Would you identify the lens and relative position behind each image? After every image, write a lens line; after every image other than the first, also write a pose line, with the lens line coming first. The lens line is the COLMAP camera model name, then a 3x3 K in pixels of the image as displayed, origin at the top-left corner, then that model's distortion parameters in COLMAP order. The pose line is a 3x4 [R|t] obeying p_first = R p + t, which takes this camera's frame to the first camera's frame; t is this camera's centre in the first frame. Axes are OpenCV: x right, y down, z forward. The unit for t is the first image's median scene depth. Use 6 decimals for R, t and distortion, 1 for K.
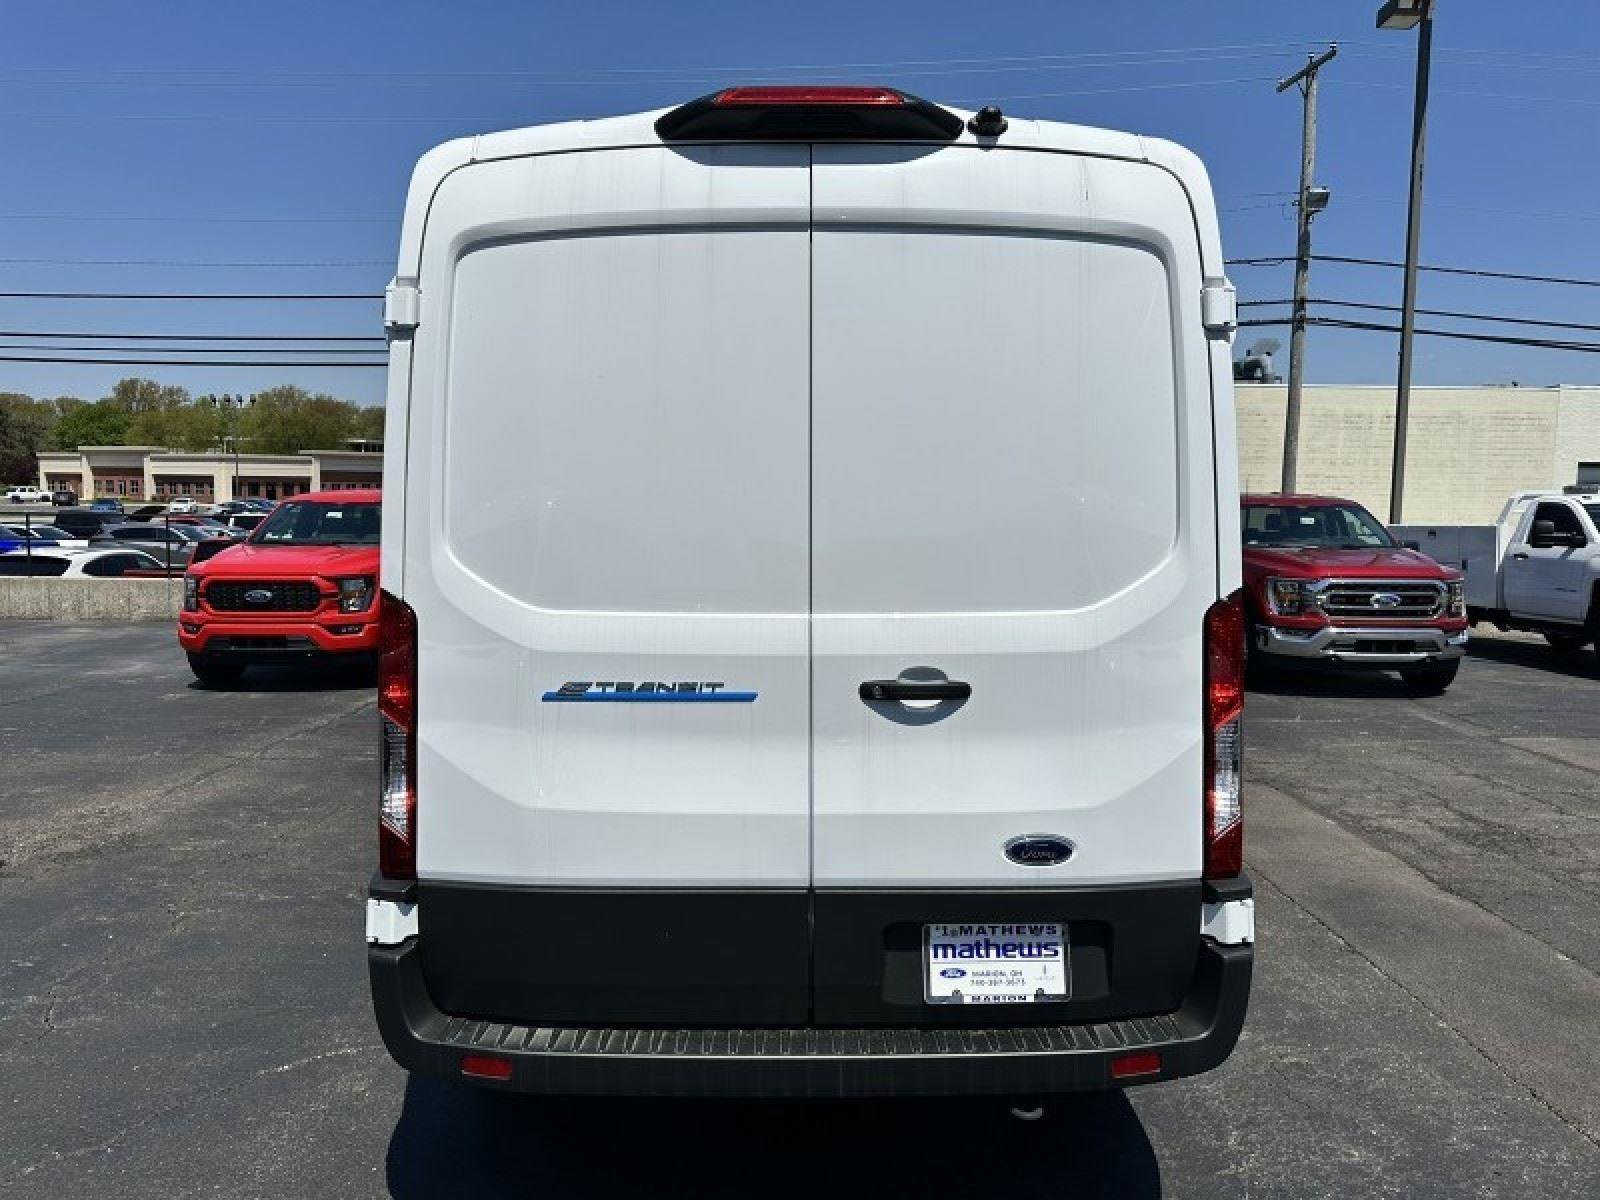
lens RADIAL K [[1095.4, 0, 792.3], [0, 1095.4, 598.6], [0, 0, 1]] dist [0.066860, -0.070943]
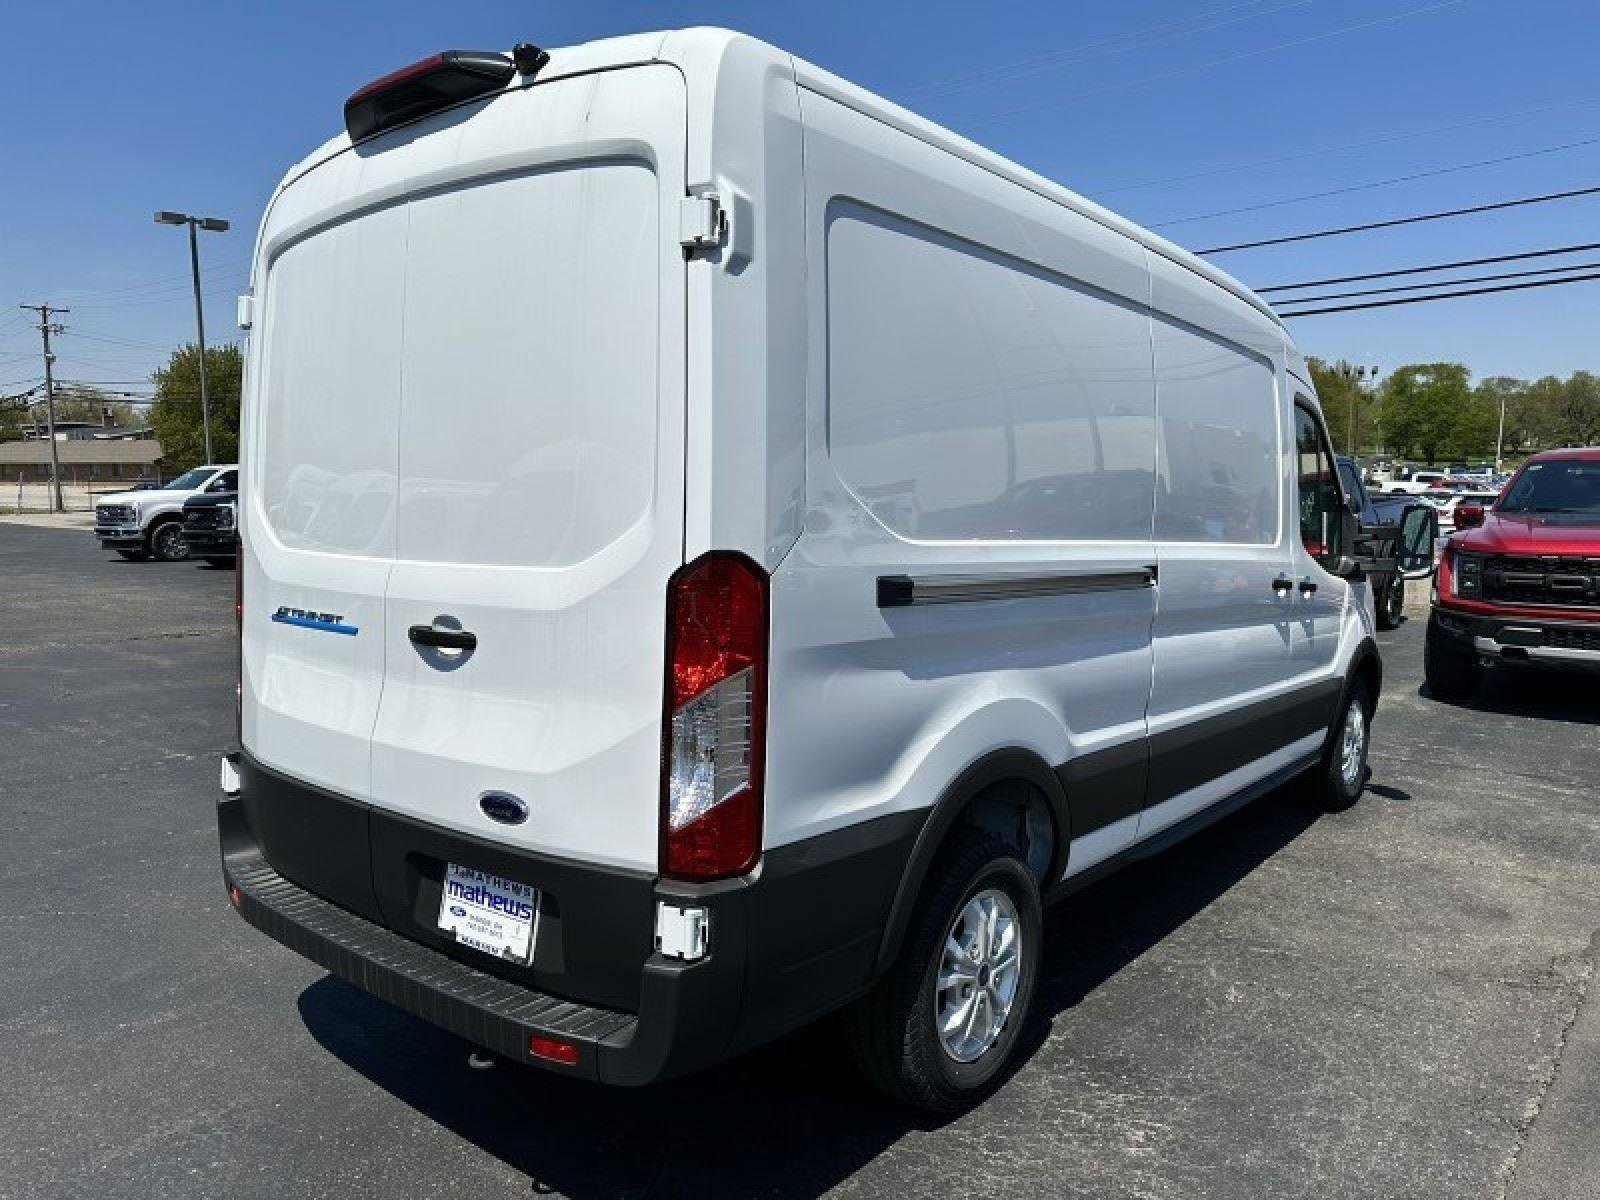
lens RADIAL K [[1095.4, 0, 792.3], [0, 1095.4, 598.6], [0, 0, 1]] dist [0.066860, -0.070943]
pose [[0.777937, 0.062963, -0.625180, 1.014948], [-0.037094, 0.997833, 0.054336, -0.022354], [0.627247, -0.019079, 0.778587, 0.389664]]
